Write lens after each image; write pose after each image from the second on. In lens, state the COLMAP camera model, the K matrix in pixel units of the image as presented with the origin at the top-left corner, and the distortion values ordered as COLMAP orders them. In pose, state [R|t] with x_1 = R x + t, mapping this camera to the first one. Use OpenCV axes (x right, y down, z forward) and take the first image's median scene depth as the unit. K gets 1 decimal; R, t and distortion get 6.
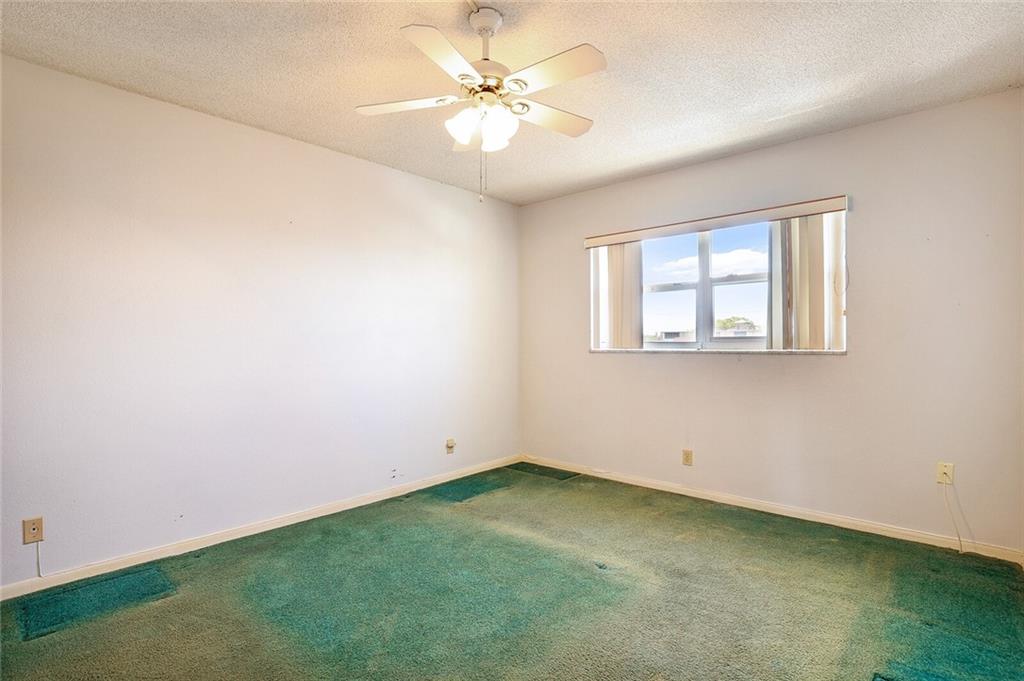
lens RADIAL K [[498.1, 0, 513.5], [0, 498.1, 344.6], [0, 0, 1]] dist [-0.018282, 0.000178]
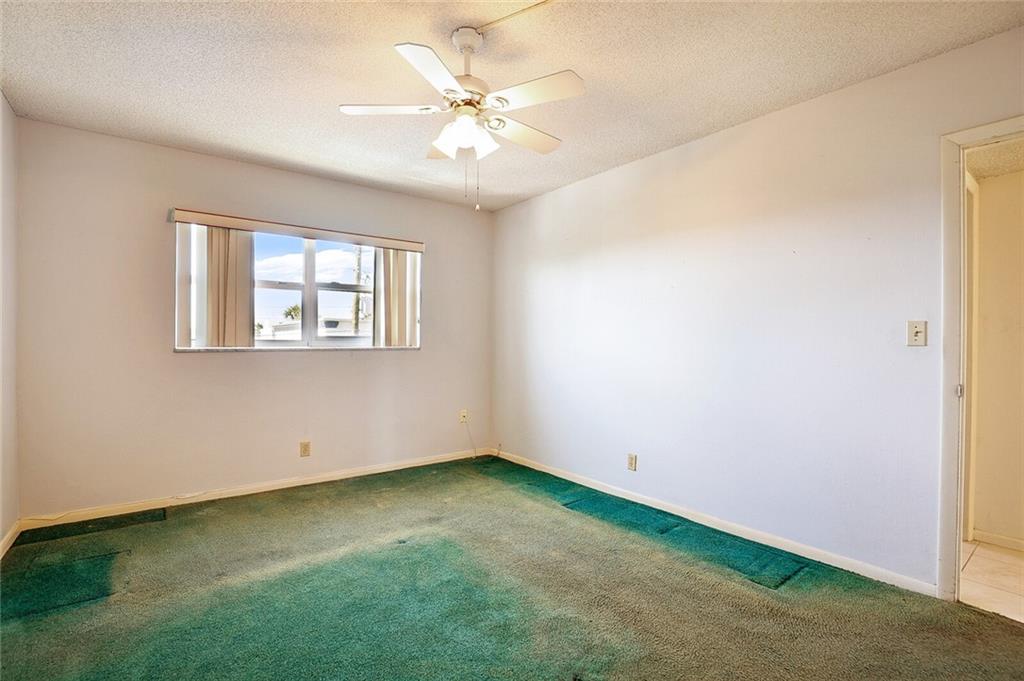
lens RADIAL K [[472.9, 0, 508.3], [0, 472.9, 346.6], [0, 0, 1]] dist [-0.034982, 0.005513]
pose [[0.187271, -0.006398, 0.982288, -0.581248], [-0.001654, 0.999975, 0.006828, 0.000881], [-0.982307, -0.002903, 0.187255, 0.407355]]
